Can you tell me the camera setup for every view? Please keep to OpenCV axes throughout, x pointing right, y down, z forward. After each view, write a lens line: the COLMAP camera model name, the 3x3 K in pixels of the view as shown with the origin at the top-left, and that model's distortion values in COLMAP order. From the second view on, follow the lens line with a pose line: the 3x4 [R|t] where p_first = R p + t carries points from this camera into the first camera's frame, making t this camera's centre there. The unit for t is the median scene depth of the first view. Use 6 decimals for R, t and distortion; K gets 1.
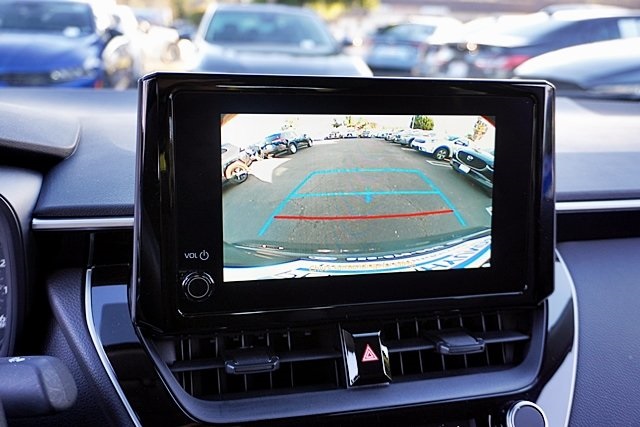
lens RADIAL K [[648.0, 0, 320.0], [0, 648.0, 213.5], [0, 0, 1]] dist [0.002469, 0.002996]
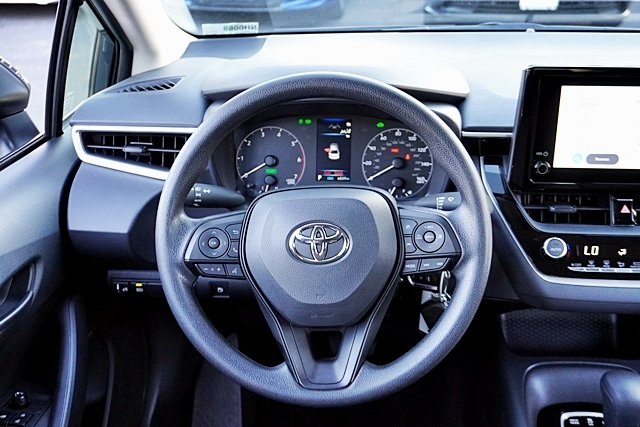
lens RADIAL K [[712.7, 0, 317.3], [0, 712.7, 222.7], [0, 0, 1]] dist [0.001479, 0.007762]
pose [[0.951215, 0.093244, -0.294101, -0.166169], [-0.042467, 0.983734, 0.174542, -0.078335], [0.305592, -0.153537, 0.939702, -1.284194]]
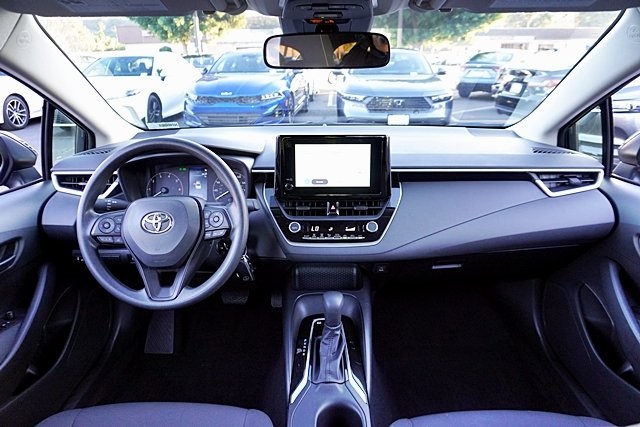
lens RADIAL K [[432.0, 0, 320.0], [0, 432.0, 213.5], [0, 0, 1]] dist [-0.052113, 0.036209]
pose [[0.967071, 0.045670, -0.250376, 0.618732], [-0.027324, 0.996713, 0.076267, 0.059149], [0.253036, -0.066914, 0.965140, -1.425893]]
